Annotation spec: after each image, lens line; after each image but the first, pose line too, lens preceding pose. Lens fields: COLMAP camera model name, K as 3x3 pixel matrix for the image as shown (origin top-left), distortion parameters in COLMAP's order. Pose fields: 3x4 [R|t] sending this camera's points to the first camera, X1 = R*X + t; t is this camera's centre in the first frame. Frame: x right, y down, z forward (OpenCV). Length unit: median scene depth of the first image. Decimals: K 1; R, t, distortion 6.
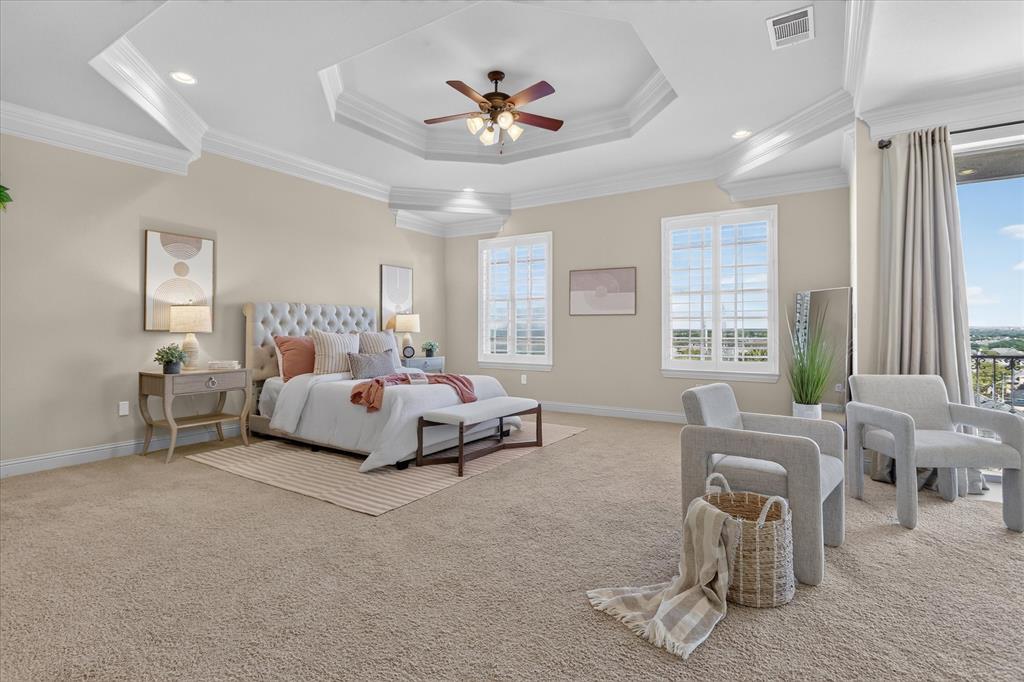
lens RADIAL K [[500.5, 0, 504.3], [0, 500.5, 323.2], [0, 0, 1]] dist [-0.028720, 0.008544]
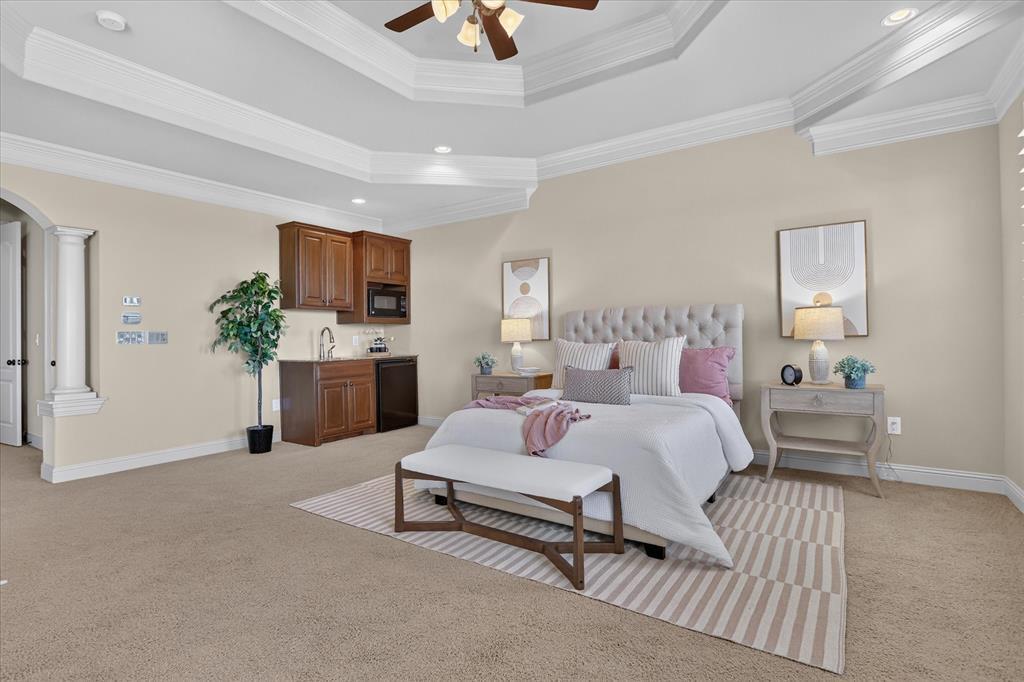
lens RADIAL K [[504.5, 0, 499.9], [0, 504.5, 336.2], [0, 0, 1]] dist [-0.003122, 0.000717]
pose [[-0.034513, -0.006396, -0.999384, 0.555459], [0.023926, 0.999688, -0.007224, 0.013226], [0.999118, -0.024160, -0.034349, 0.965592]]
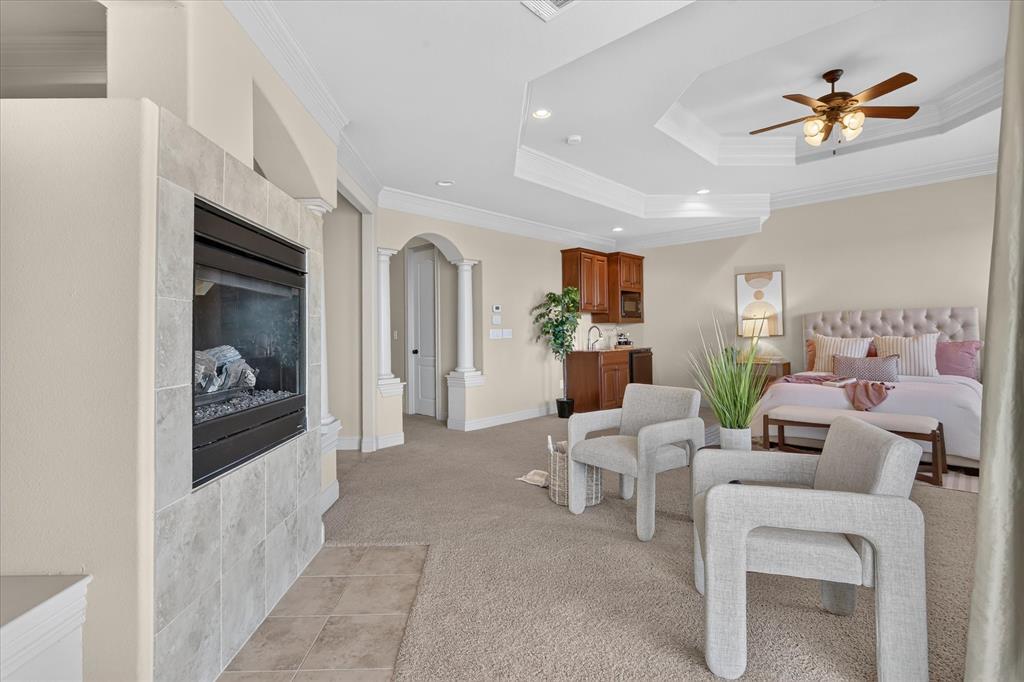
lens RADIAL K [[492.0, 0, 508.8], [0, 492.0, 321.4], [0, 0, 1]] dist [0.001806, 0.000500]
pose [[-0.177470, -0.030271, -0.983661, 0.948909], [0.022119, 0.999152, -0.034739, 0.007025], [0.983878, -0.027922, -0.176650, 0.504688]]
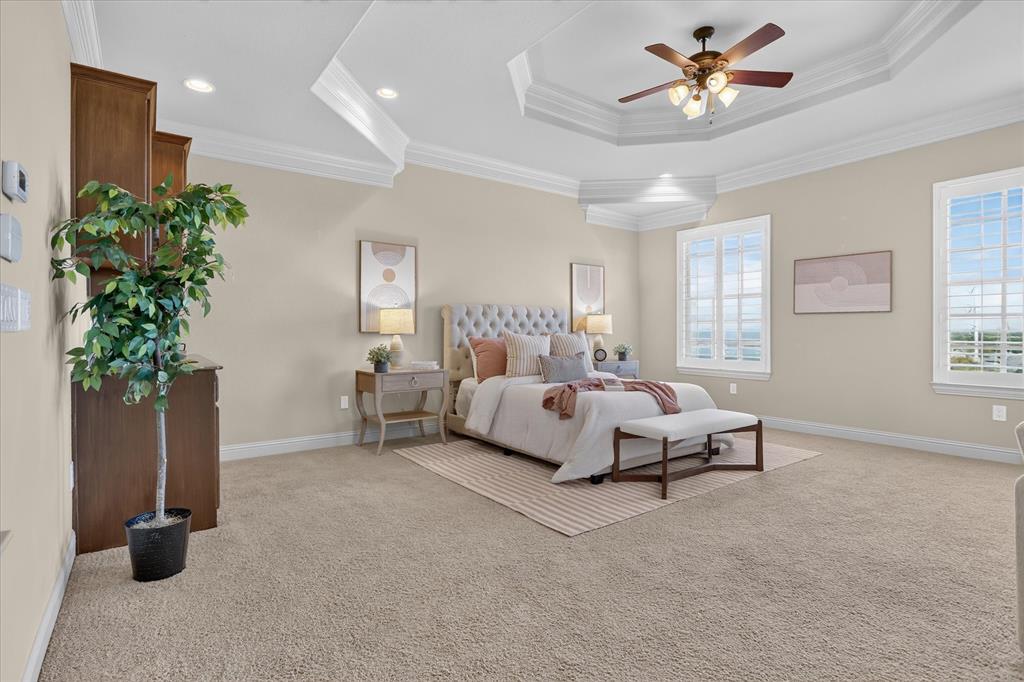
lens RADIAL K [[504.5, 0, 499.9], [0, 504.5, 336.2], [0, 0, 1]] dist [-0.003122, 0.000717]
pose [[0.930232, 0.002503, -0.366964, -0.025697], [0.005705, 0.999757, 0.021280, 0.001395], [0.366928, -0.021889, 0.929992, 0.065557]]
